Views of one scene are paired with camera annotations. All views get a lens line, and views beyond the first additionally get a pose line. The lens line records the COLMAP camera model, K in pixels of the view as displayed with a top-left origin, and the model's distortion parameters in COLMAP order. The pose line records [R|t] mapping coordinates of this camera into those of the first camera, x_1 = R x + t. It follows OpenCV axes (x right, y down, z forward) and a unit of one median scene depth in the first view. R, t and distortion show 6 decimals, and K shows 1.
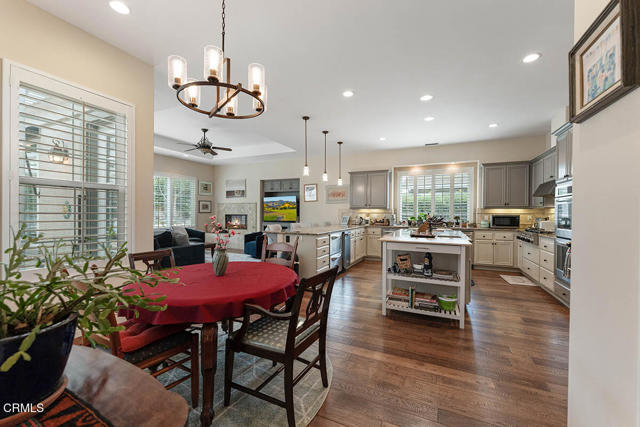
lens RADIAL K [[261.8, 0, 328.9], [0, 261.8, 213.3], [0, 0, 1]] dist [-0.004065, -0.000180]
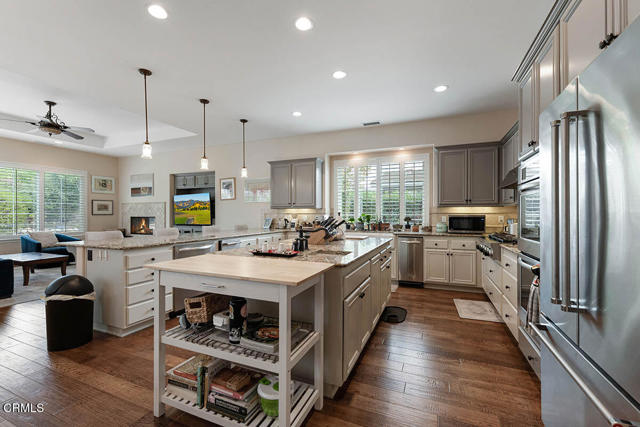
lens RADIAL K [[261.8, 0, 317.1], [0, 261.8, 213.8], [0, 0, 1]] dist [-0.004065, -0.000180]
pose [[0.999864, -0.006534, -0.015129, 0.228932], [0.006472, 0.999970, -0.004146, 0.002524], [0.015156, 0.004048, 0.999877, 0.218605]]
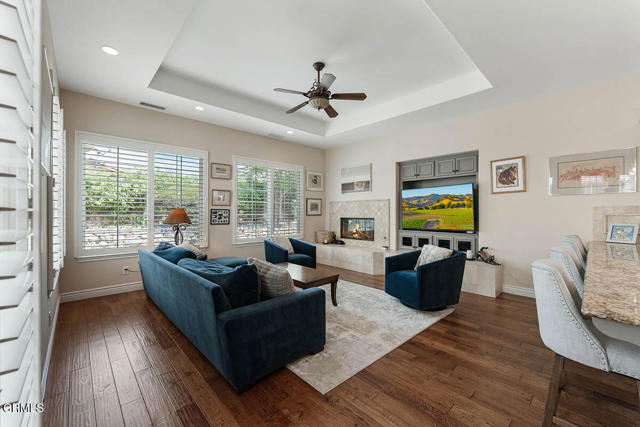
lens RADIAL K [[261.8, 0, 299.1], [0, 261.8, 217.1], [0, 0, 1]] dist [-0.004065, -0.000180]
pose [[0.891292, -0.000371, -0.453429, -0.206678], [0.003661, 0.999973, 0.006378, -0.002490], [0.453414, -0.007345, 0.891270, 0.383510]]
